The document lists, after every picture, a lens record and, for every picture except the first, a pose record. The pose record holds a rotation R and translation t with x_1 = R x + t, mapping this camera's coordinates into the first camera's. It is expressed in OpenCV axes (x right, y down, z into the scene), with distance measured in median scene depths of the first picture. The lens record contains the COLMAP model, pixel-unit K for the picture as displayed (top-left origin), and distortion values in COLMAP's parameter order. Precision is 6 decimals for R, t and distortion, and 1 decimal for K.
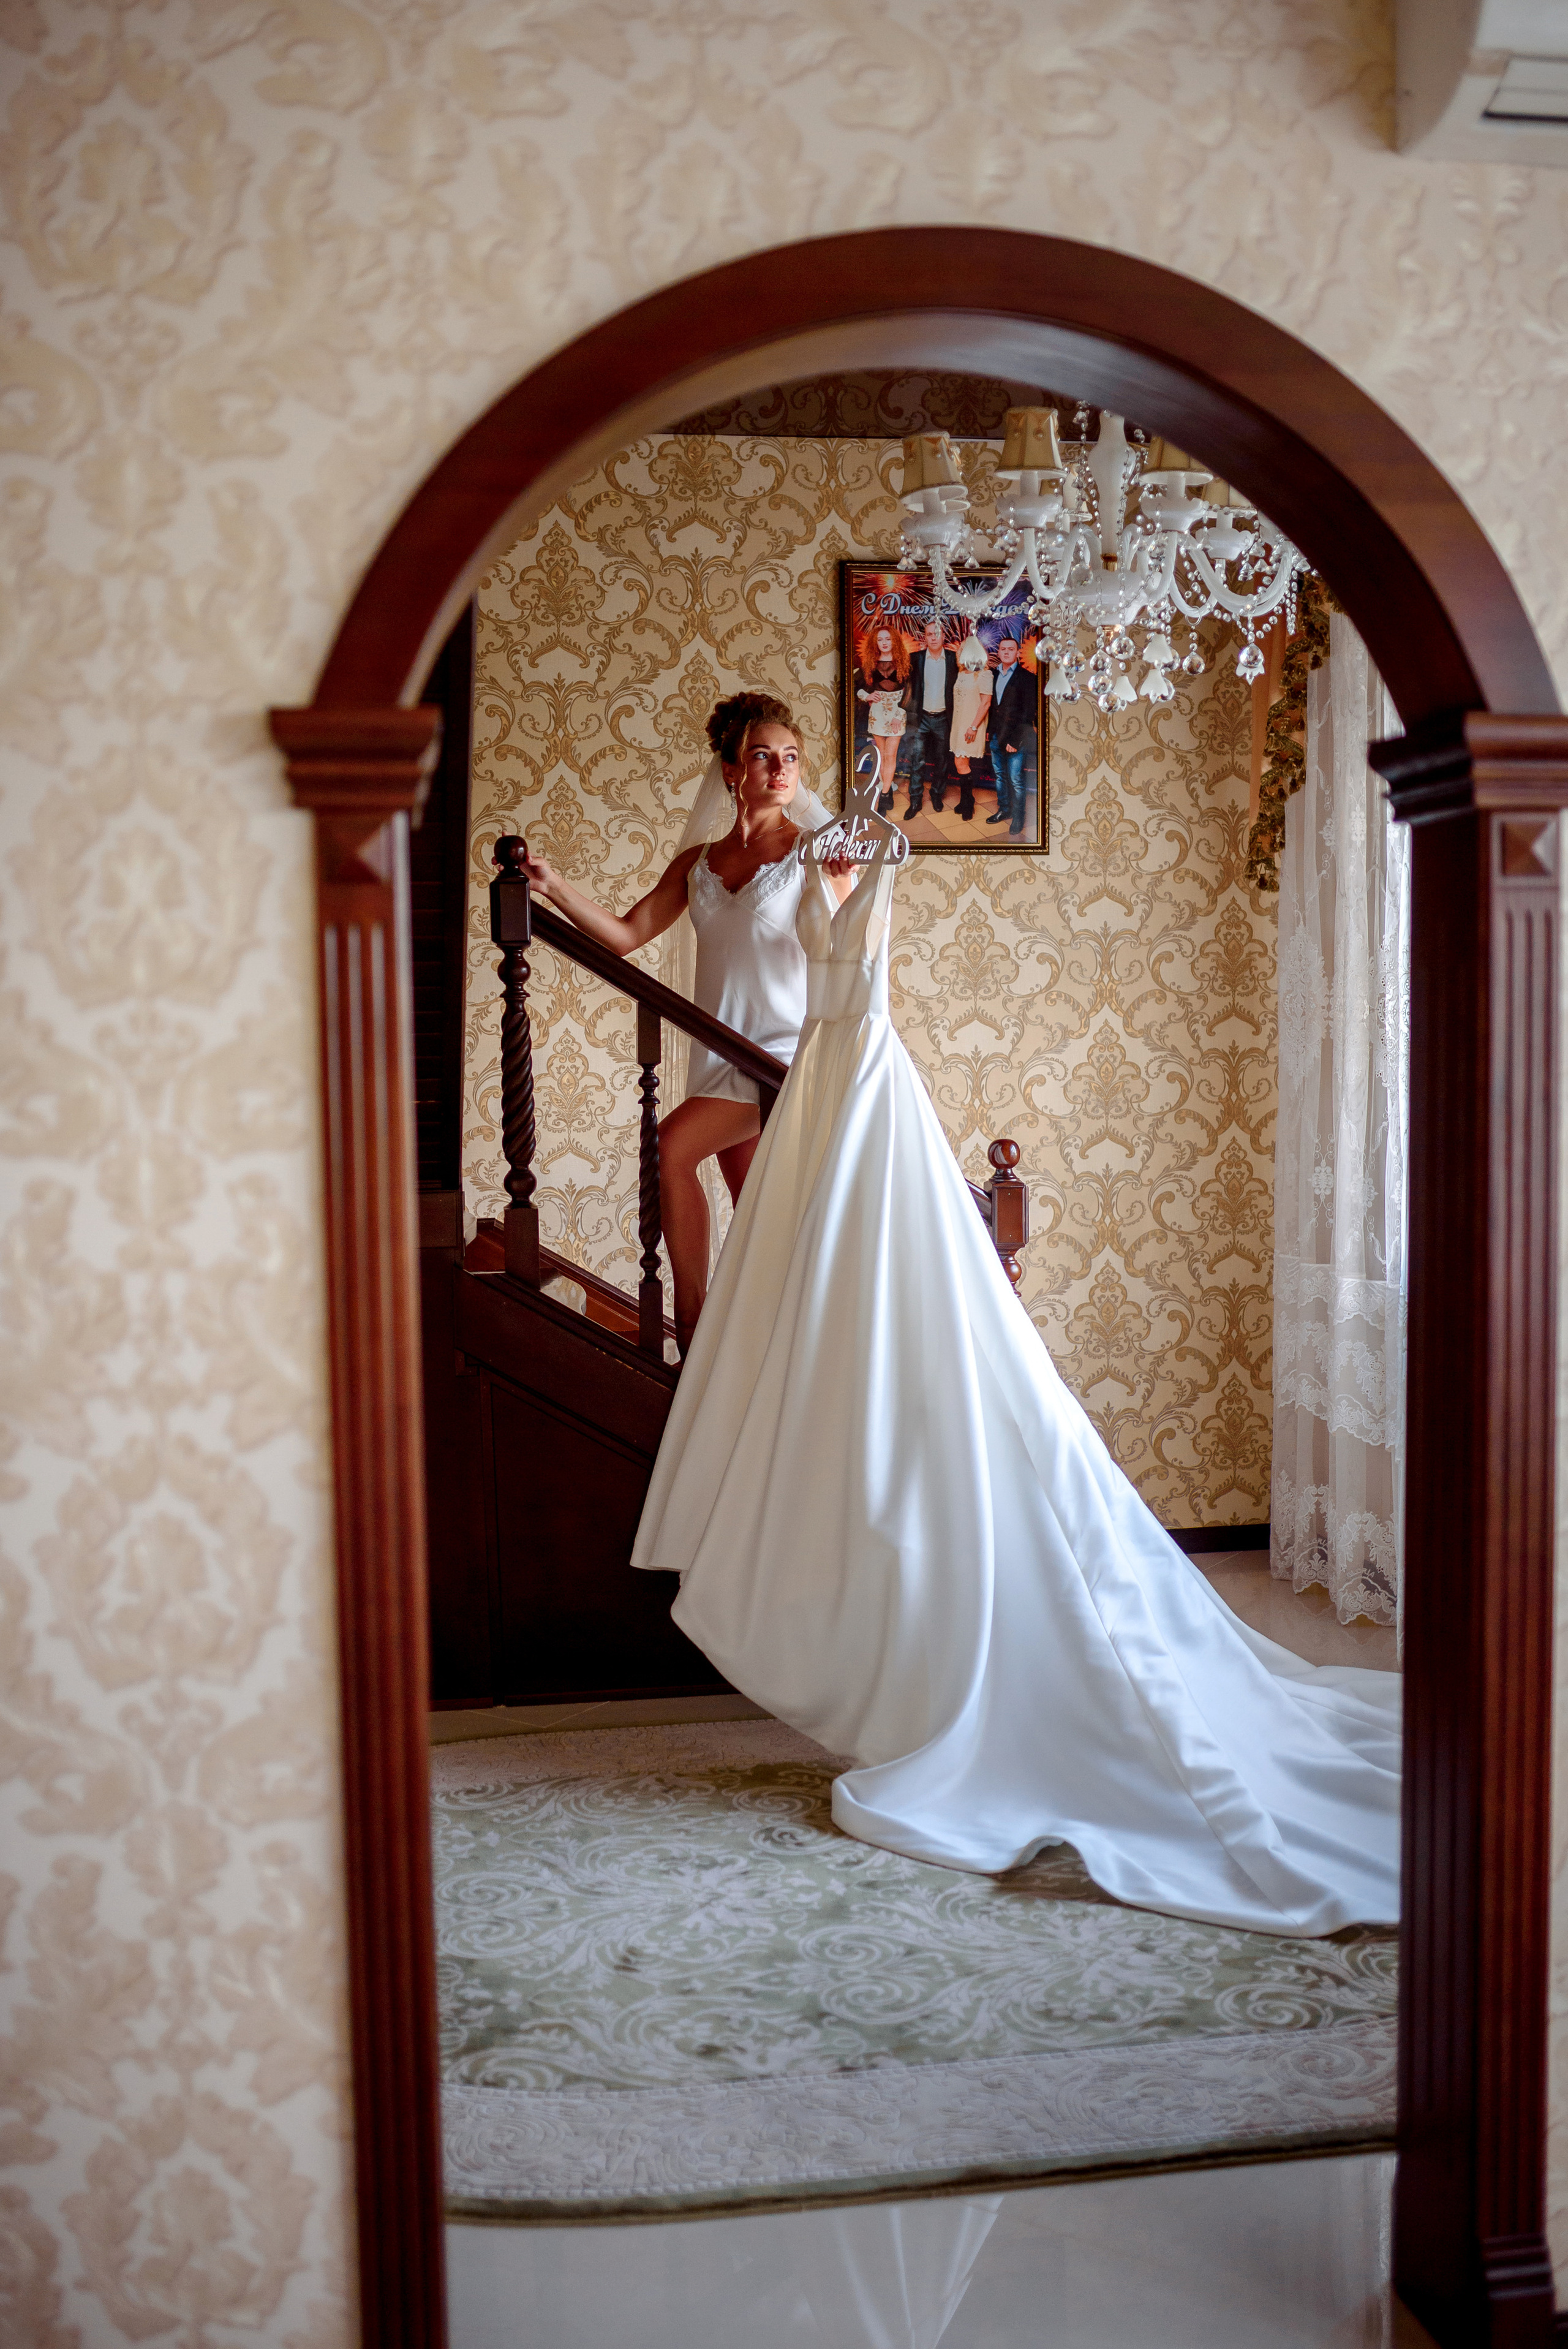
lens RADIAL K [[2198.7, 0, 744.7], [0, 2198.7, 1159.5], [0, 0, 1]] dist [-0.048660, 0.000000]
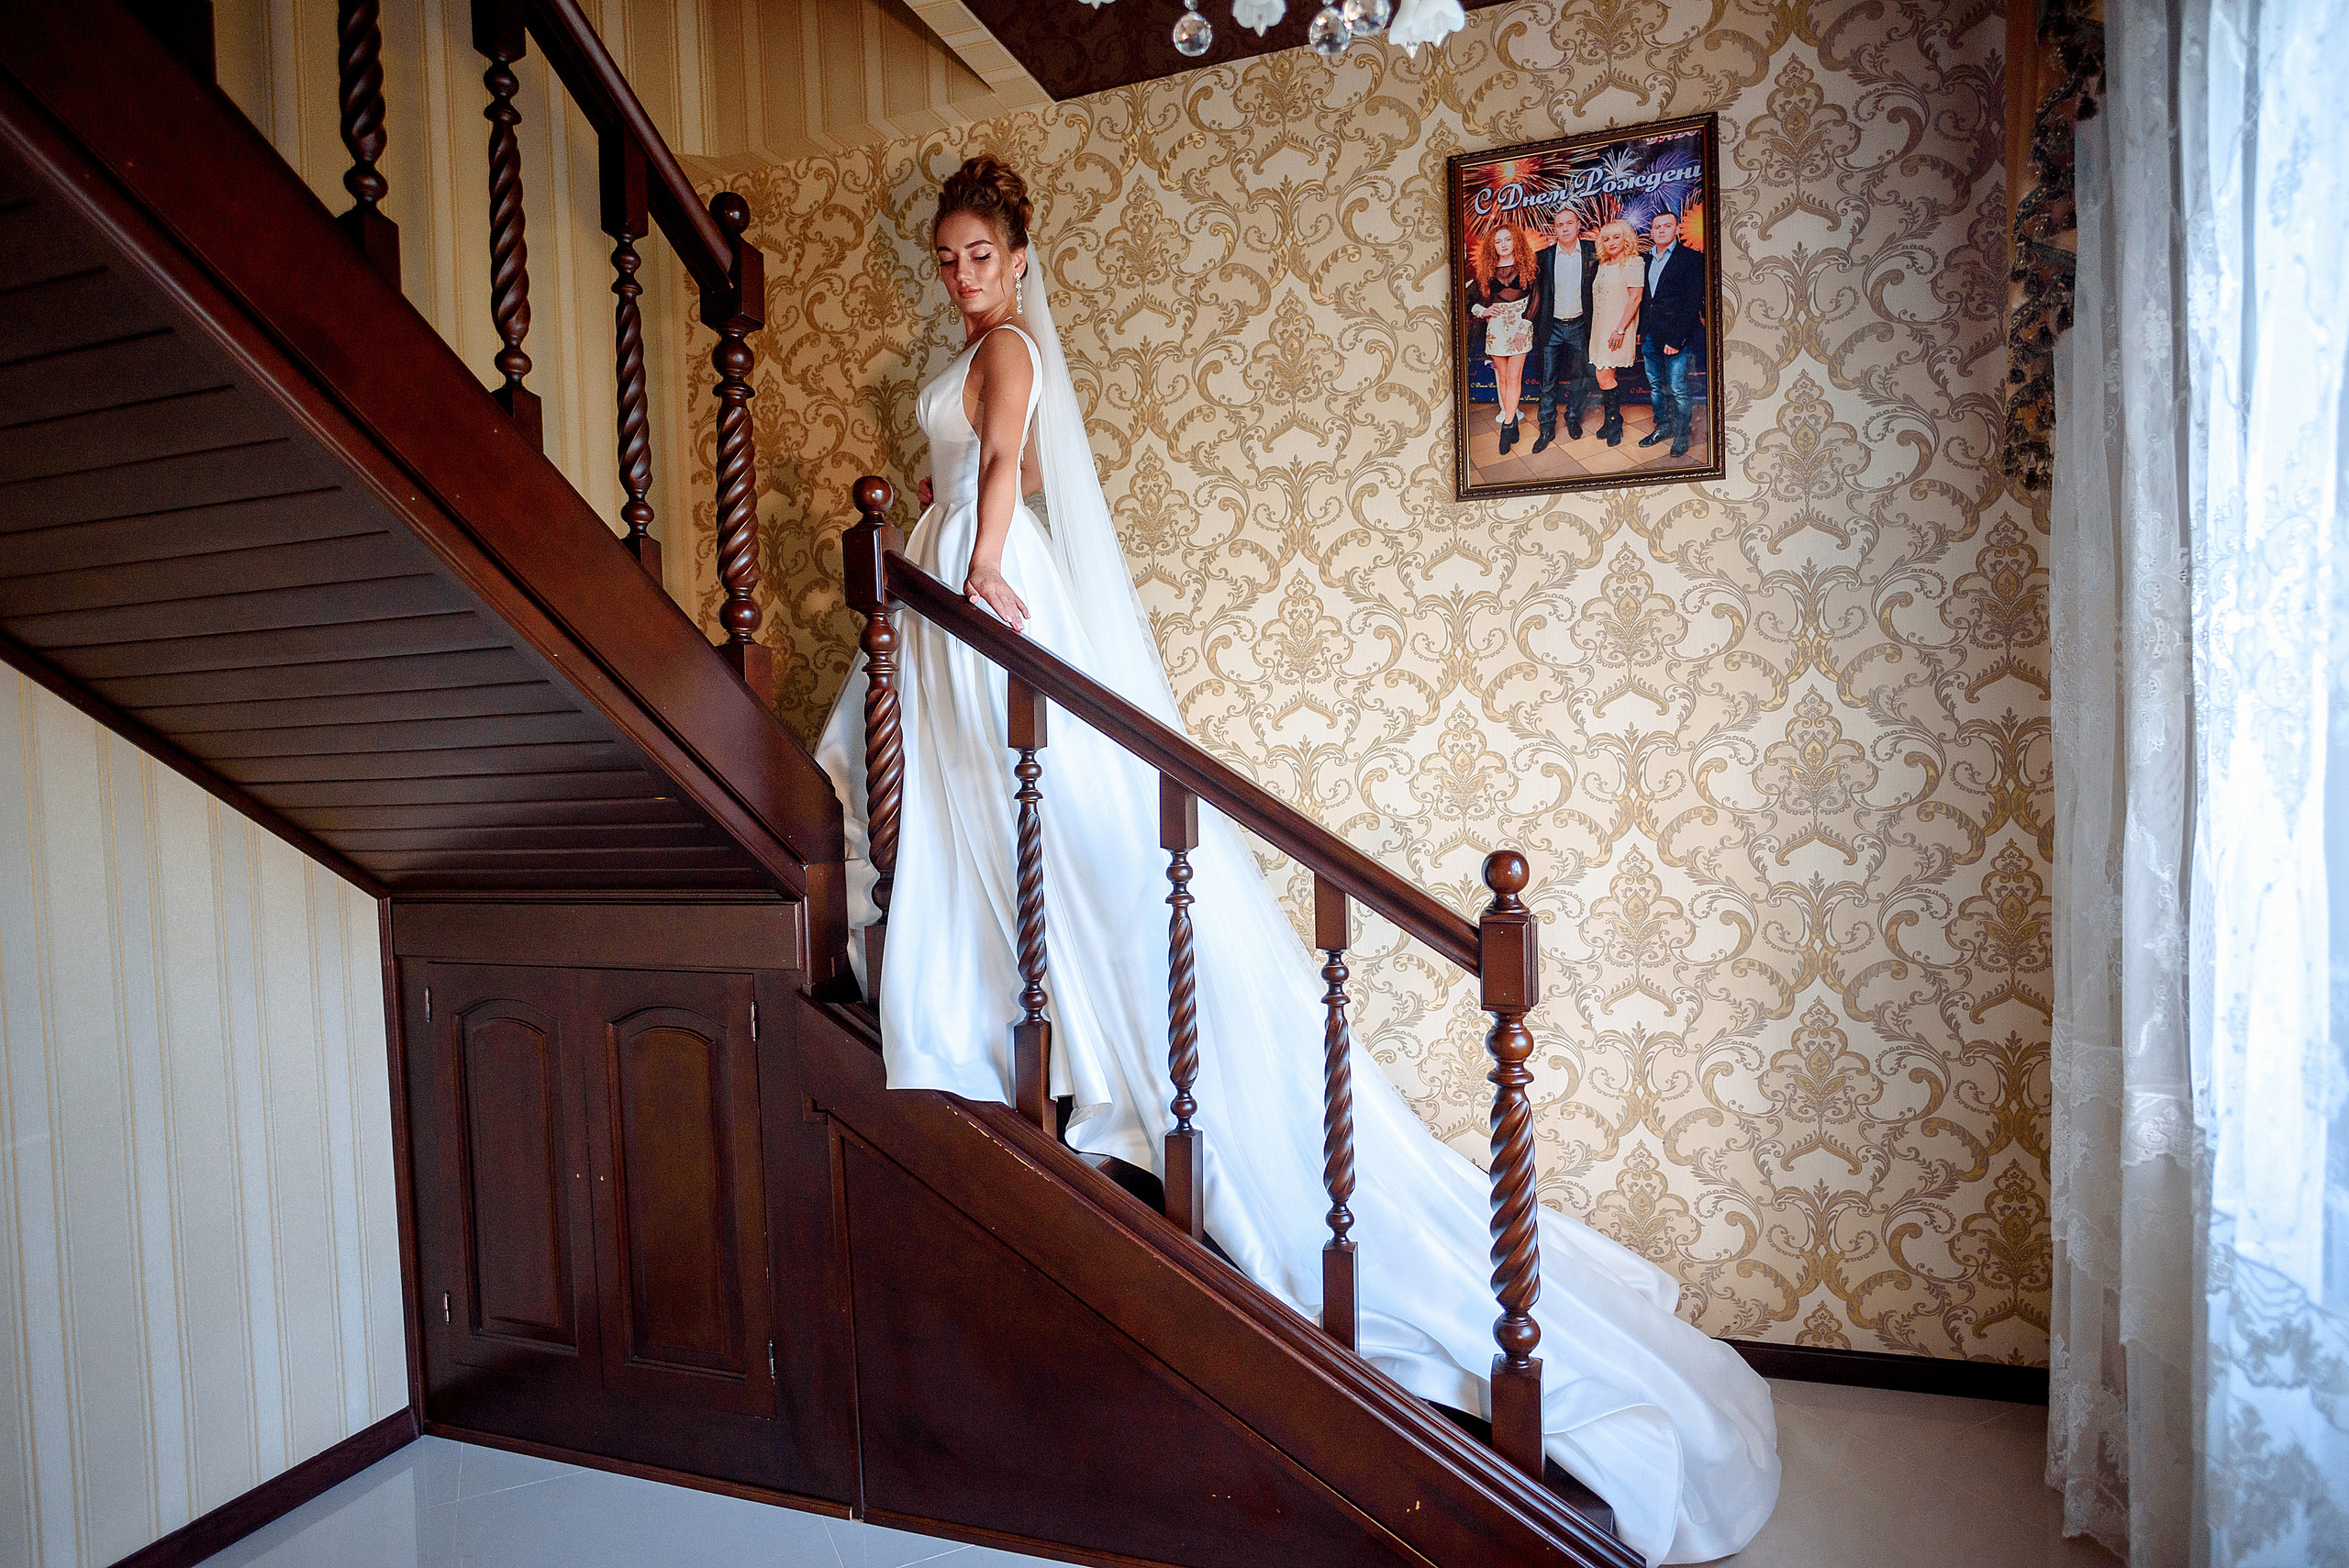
lens RADIAL K [[1335.4, 0, 1164.6], [0, 1335.4, 791.5], [0, 0, 1]] dist [-0.028693, 0.003335]
pose [[0.885264, -0.000273, -0.465088, 0.184125], [-0.008817, 0.999810, -0.017369, -0.016682], [0.465005, 0.019476, 0.885094, 0.493760]]
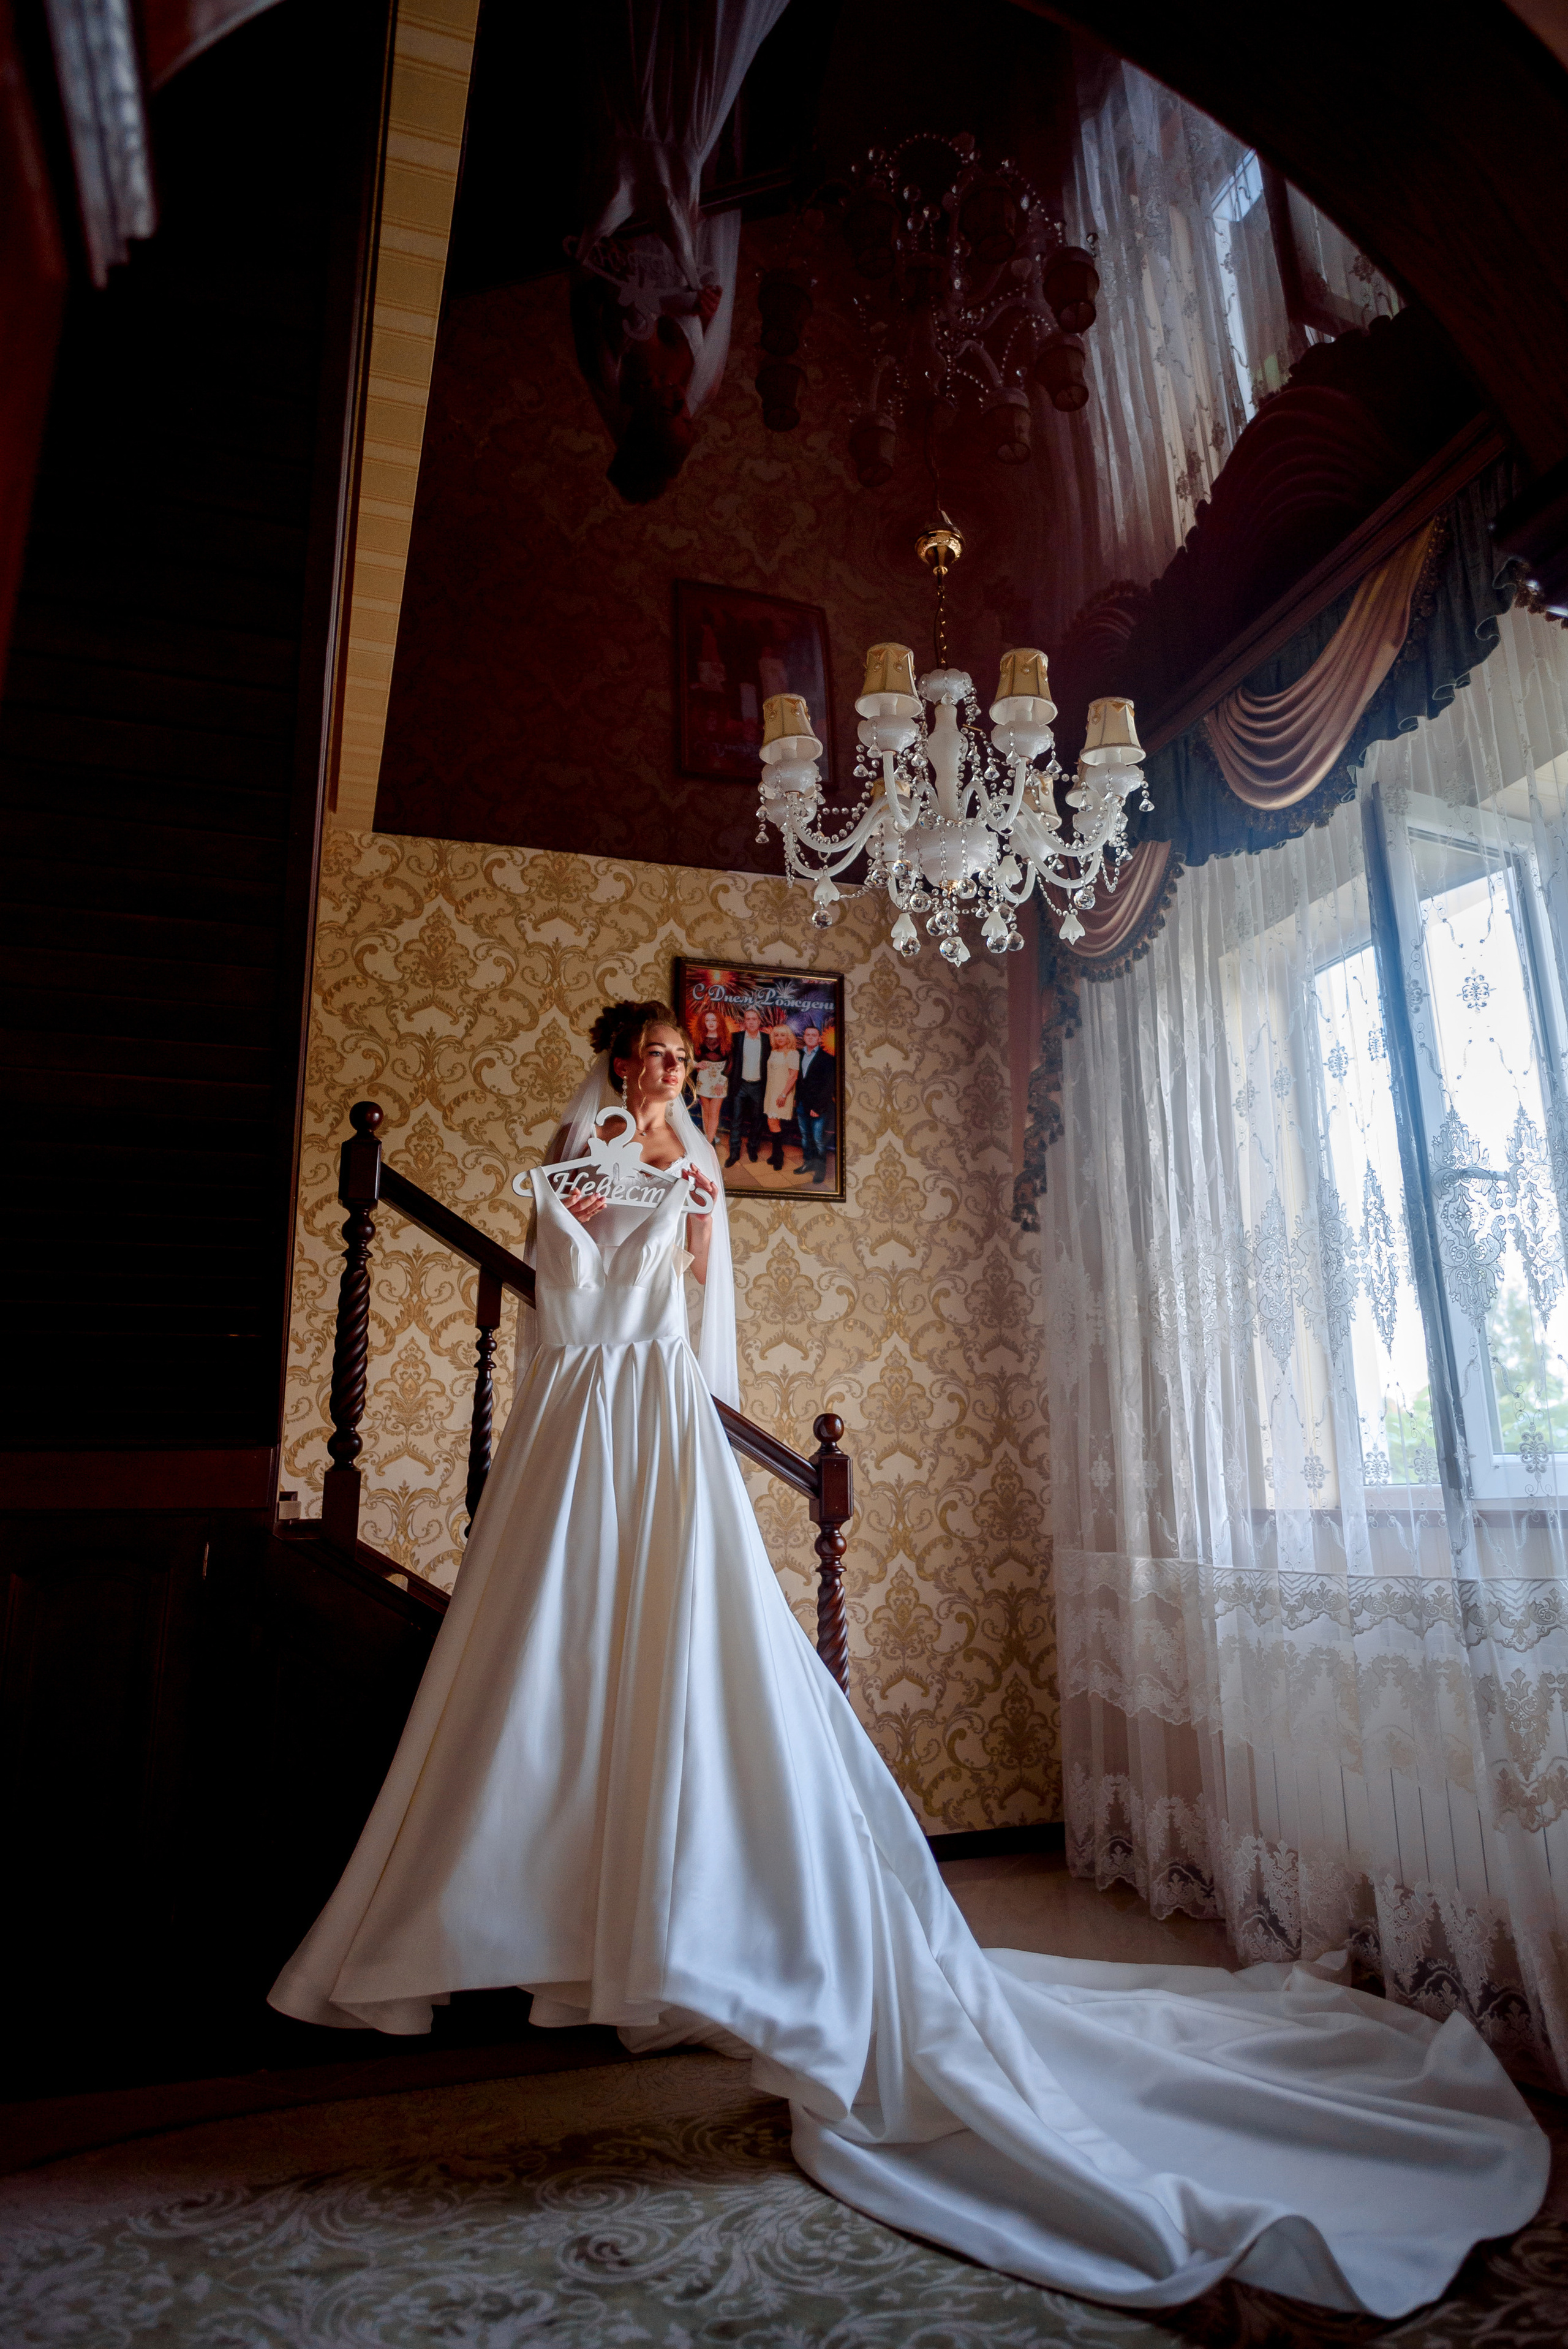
lens RADIAL K [[1453.7, 0, 833.3], [0, 1453.7, 1077.4], [0, 0, 1]] dist [-0.029192, 0.008775]
pose [[0.983849, 0.049828, 0.171925, -0.006045], [0.010961, 0.941902, -0.335708, 0.061238], [-0.178665, 0.332170, 0.926144, 0.257135]]
